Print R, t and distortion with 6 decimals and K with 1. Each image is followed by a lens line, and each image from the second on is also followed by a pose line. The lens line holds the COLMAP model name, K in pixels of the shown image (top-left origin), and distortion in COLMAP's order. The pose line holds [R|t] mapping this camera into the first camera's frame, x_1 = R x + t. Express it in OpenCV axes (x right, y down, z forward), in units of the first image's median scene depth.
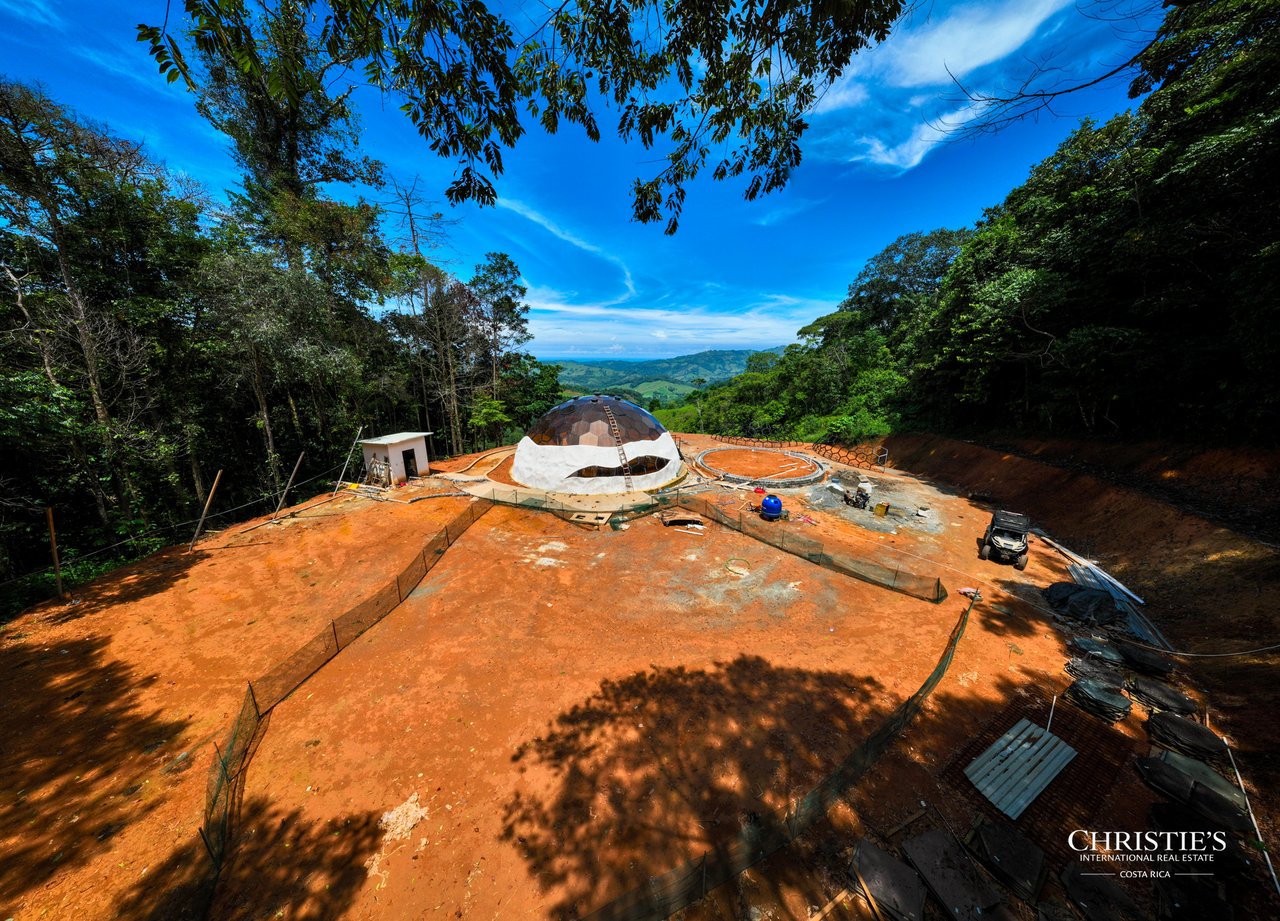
lens RADIAL K [[378.4, 0, 644.9], [0, 378.4, 460.6], [0, 0, 1]] dist [-0.003593, 0.000091]
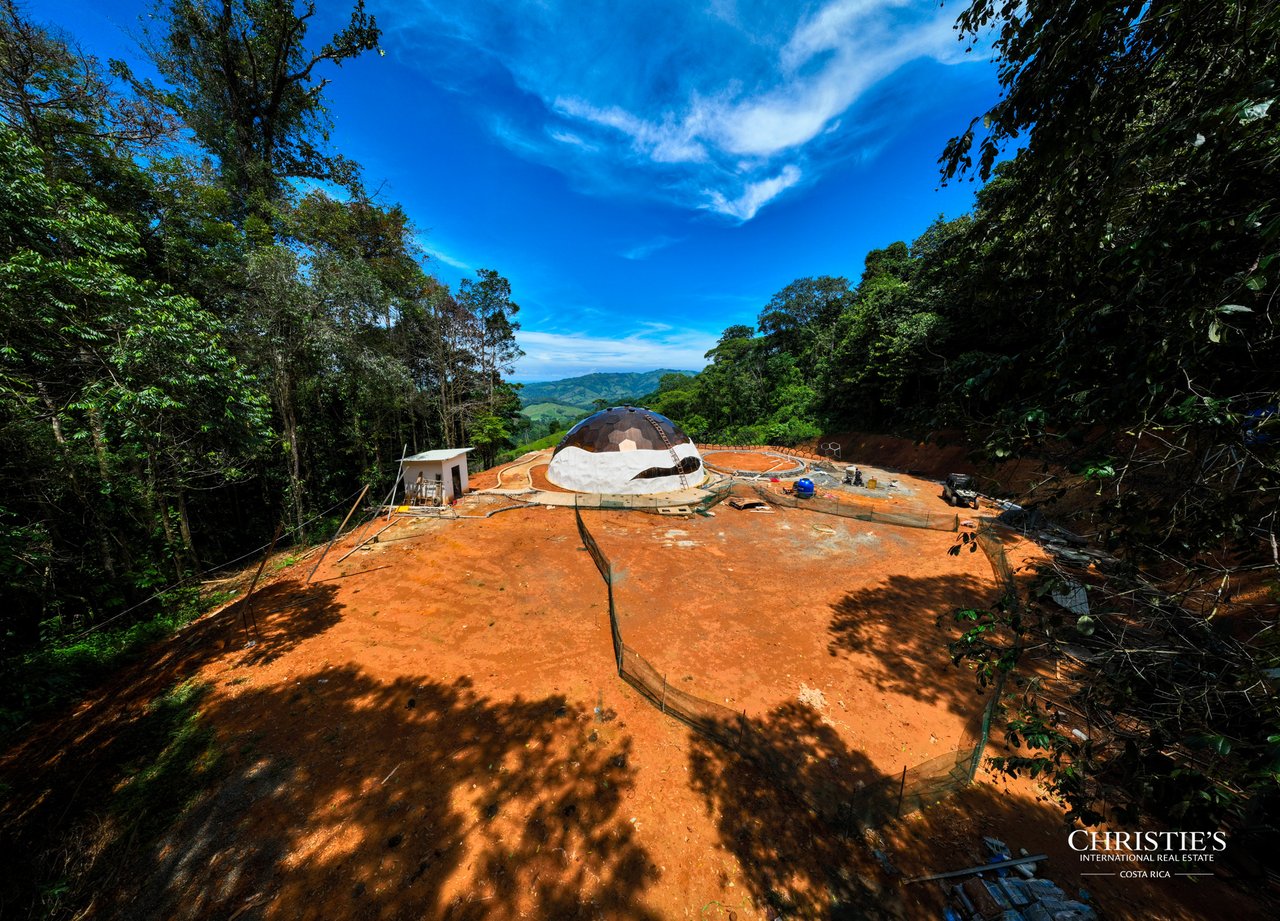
lens RADIAL K [[377.3, 0, 643.0], [0, 377.3, 465.7], [0, 0, 1]] dist [0.002479, -0.000152]
pose [[0.956125, -0.067442, 0.285092, -0.470531], [0.079547, 0.996346, -0.031082, 0.039693], [-0.281954, 0.052397, 0.957996, -0.045157]]
